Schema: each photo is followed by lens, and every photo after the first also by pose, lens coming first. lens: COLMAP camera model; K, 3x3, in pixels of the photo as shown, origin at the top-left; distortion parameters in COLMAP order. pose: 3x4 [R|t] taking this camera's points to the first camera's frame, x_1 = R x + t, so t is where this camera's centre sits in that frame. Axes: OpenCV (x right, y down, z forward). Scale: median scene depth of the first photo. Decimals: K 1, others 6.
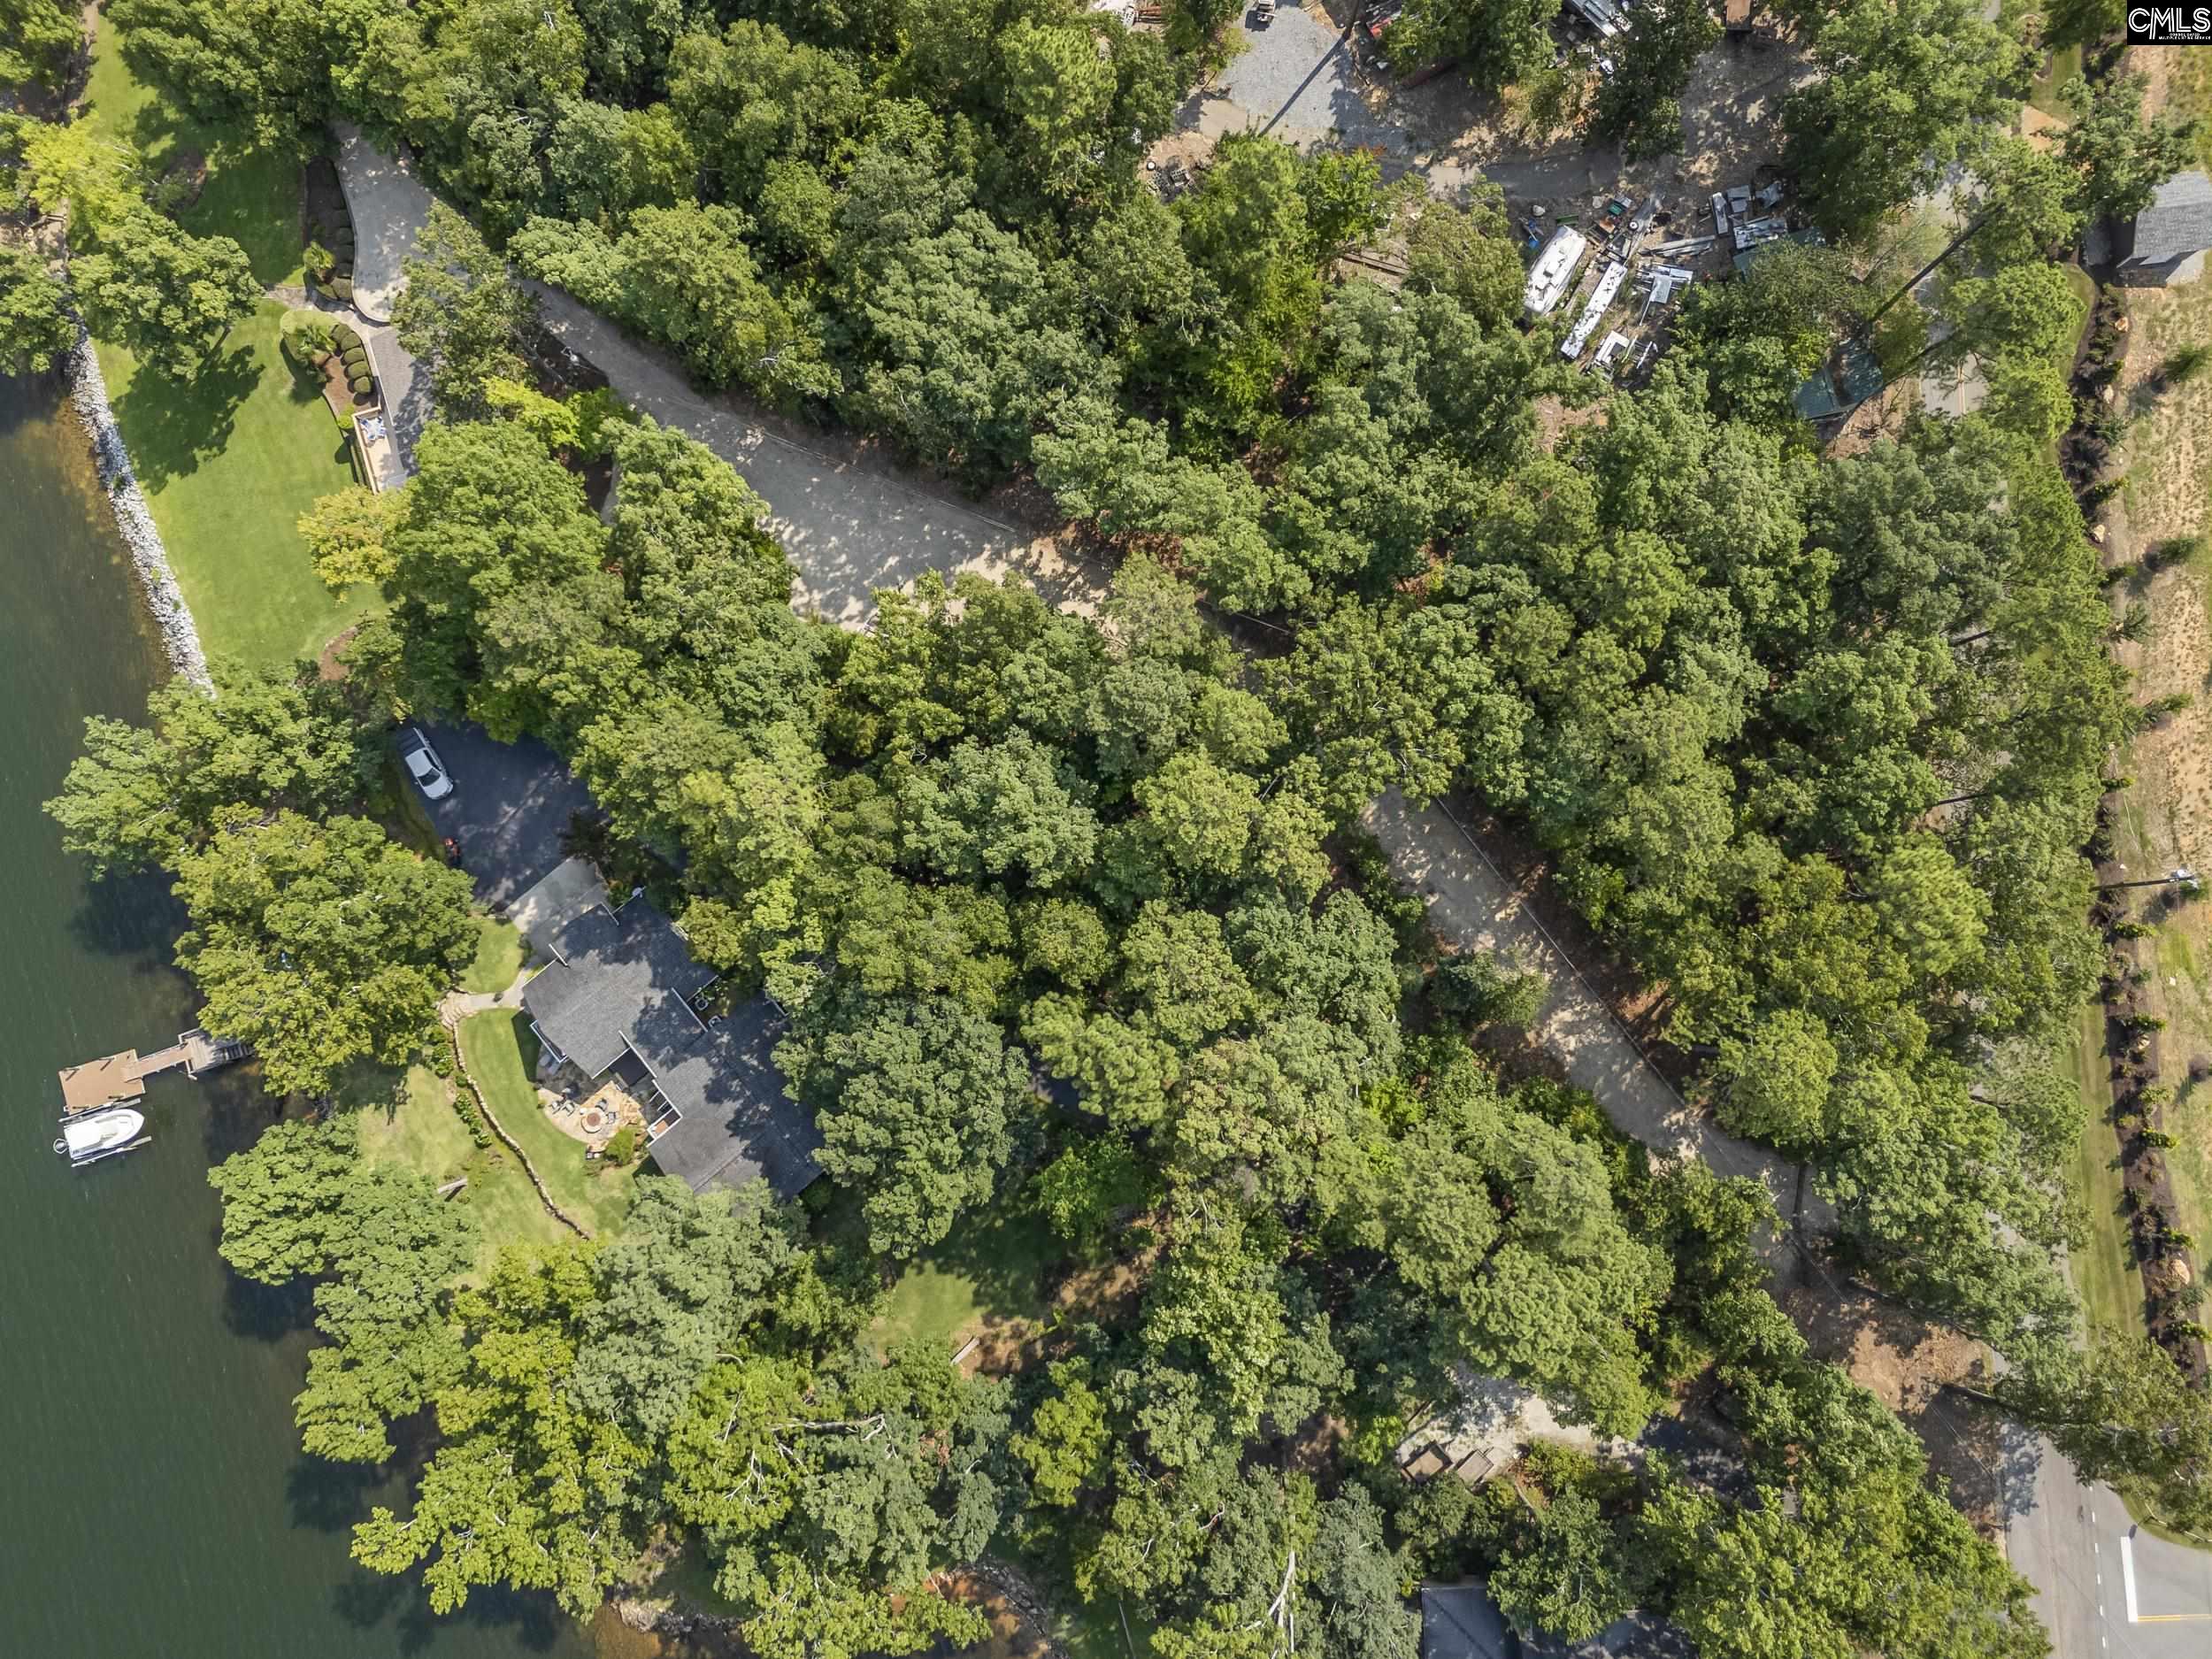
lens RADIAL K [[1597.9, 0, 1106.0], [0, 1597.9, 829.5], [0, 0, 1]] dist [0.072350, -0.065782]
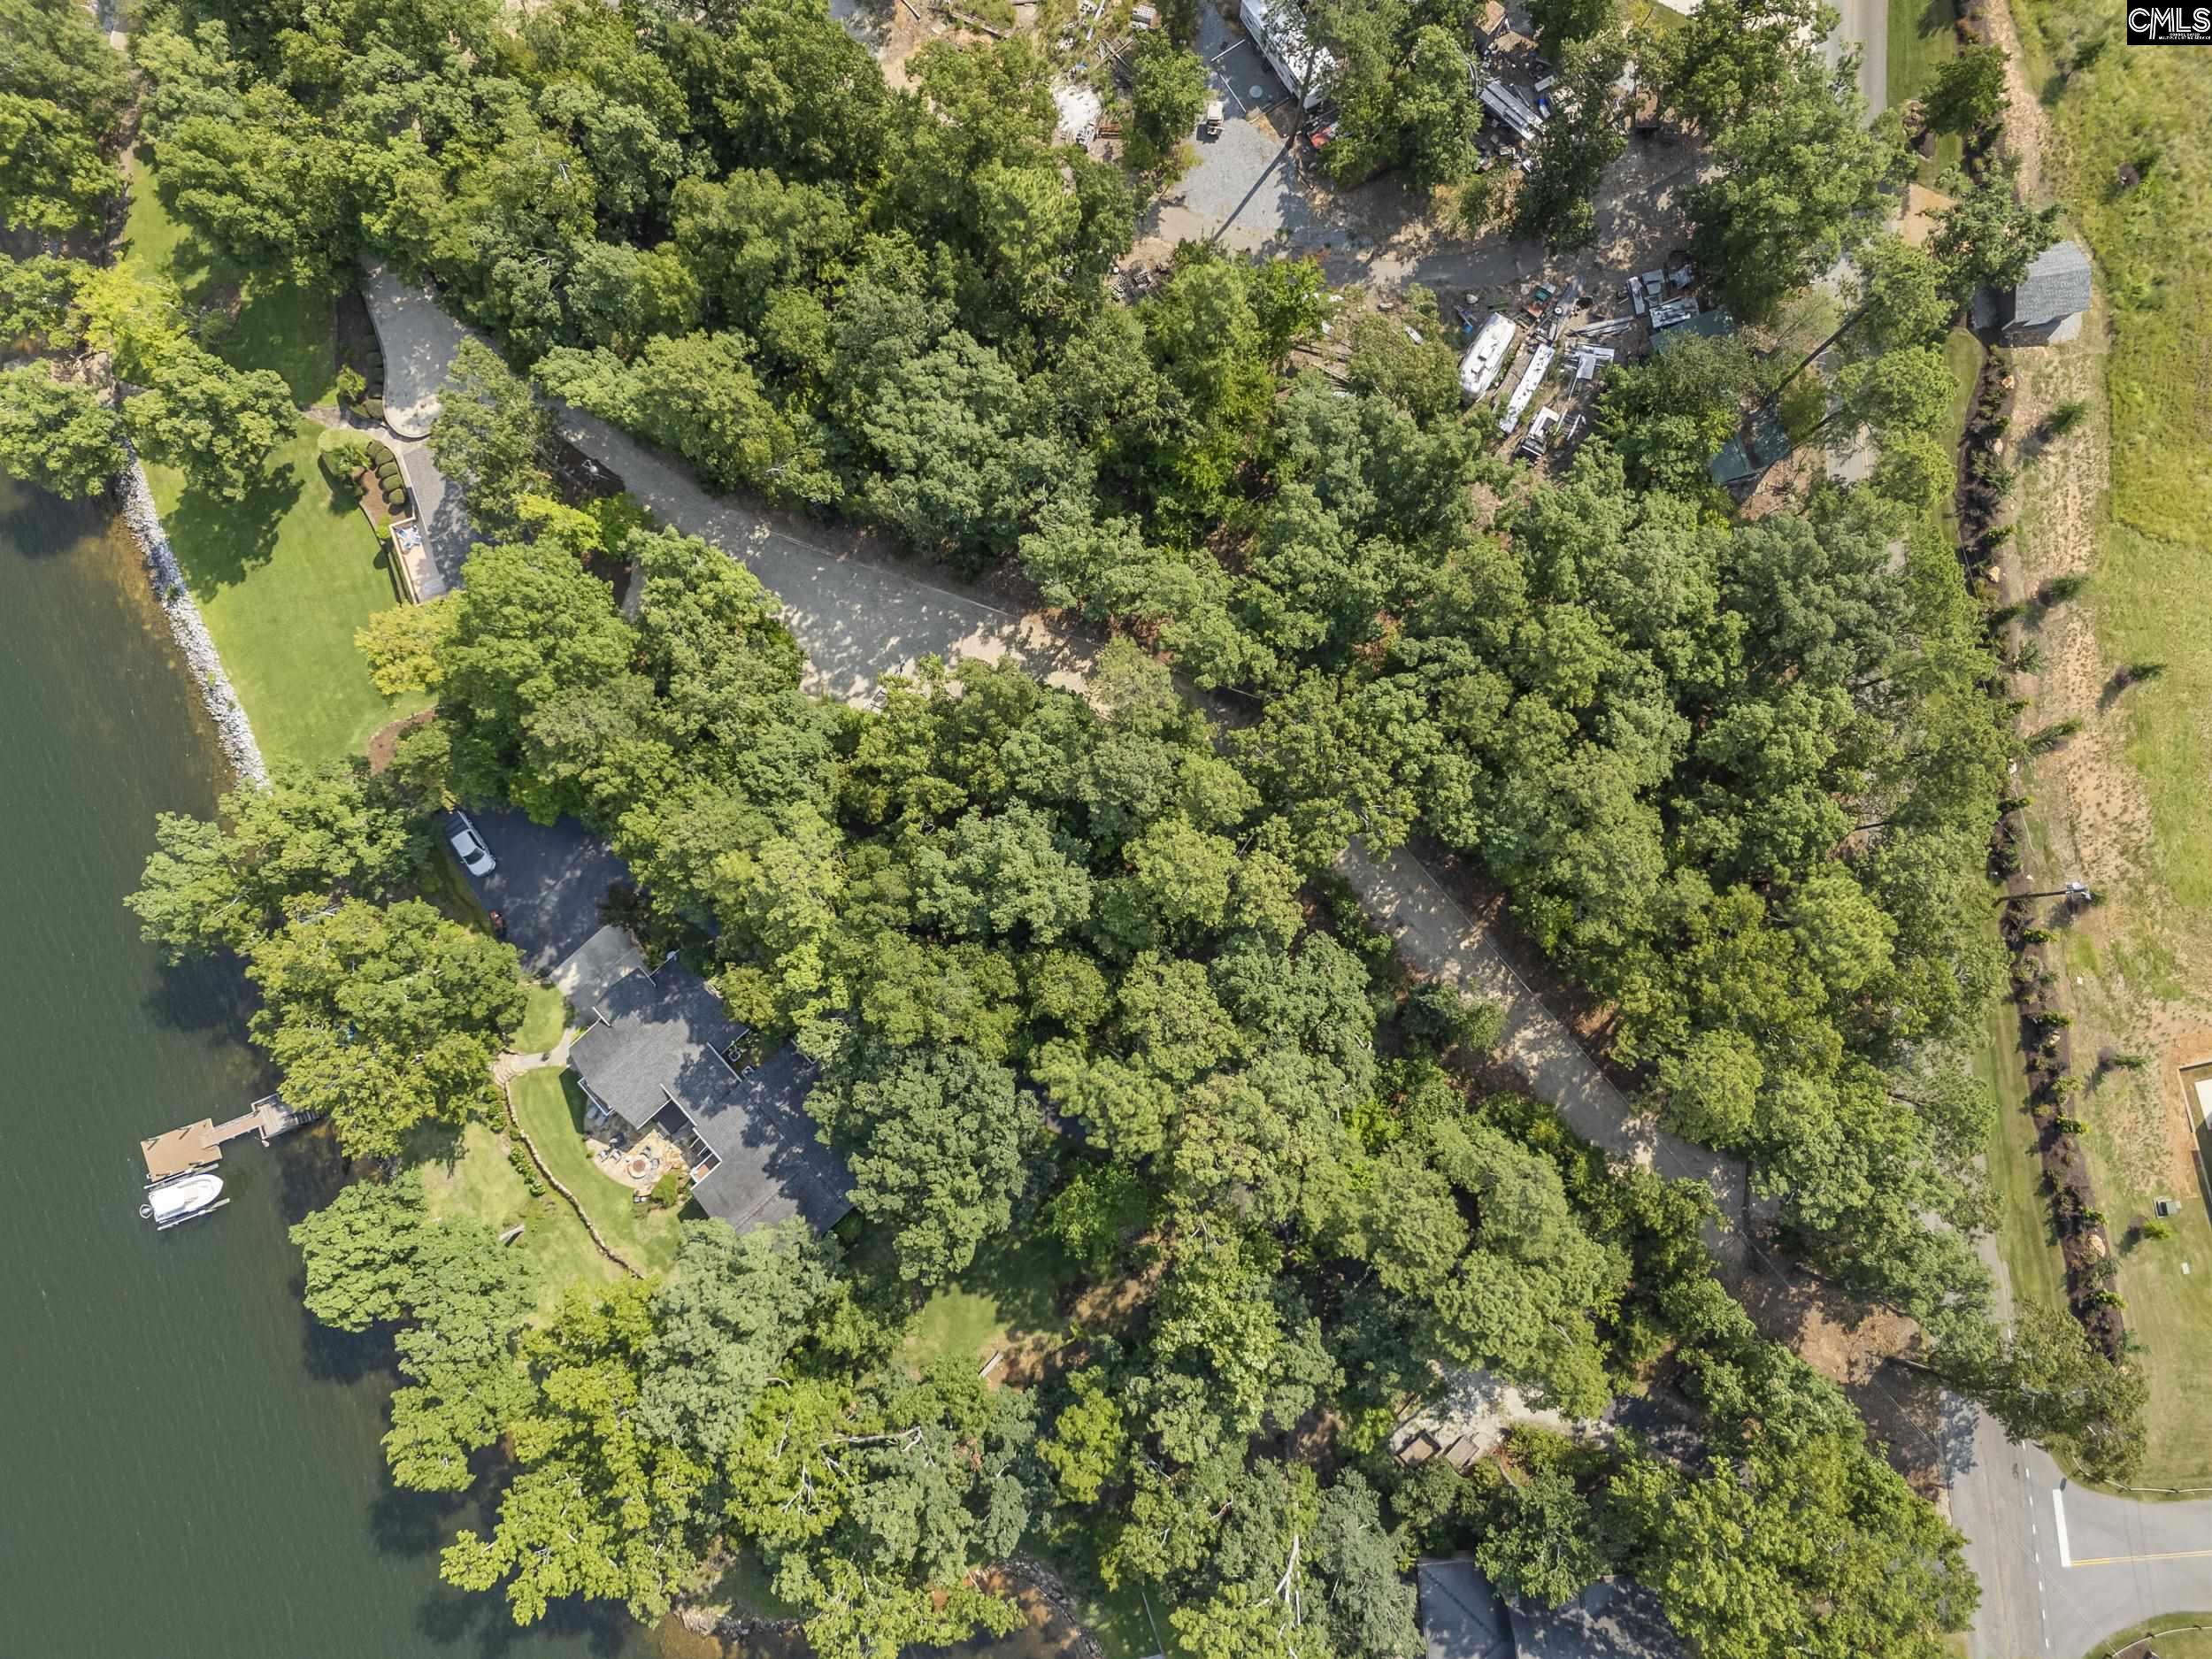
lens RADIAL K [[1597.9, 0, 1106.0], [0, 1597.9, 829.5], [0, 0, 1]] dist [0.072350, -0.065782]
pose [[0.999111, -0.042037, 0.003114, 0.002198], [0.042038, 0.999116, -0.000267, -0.037197], [-0.003100, 0.000397, 0.999995, -0.096373]]
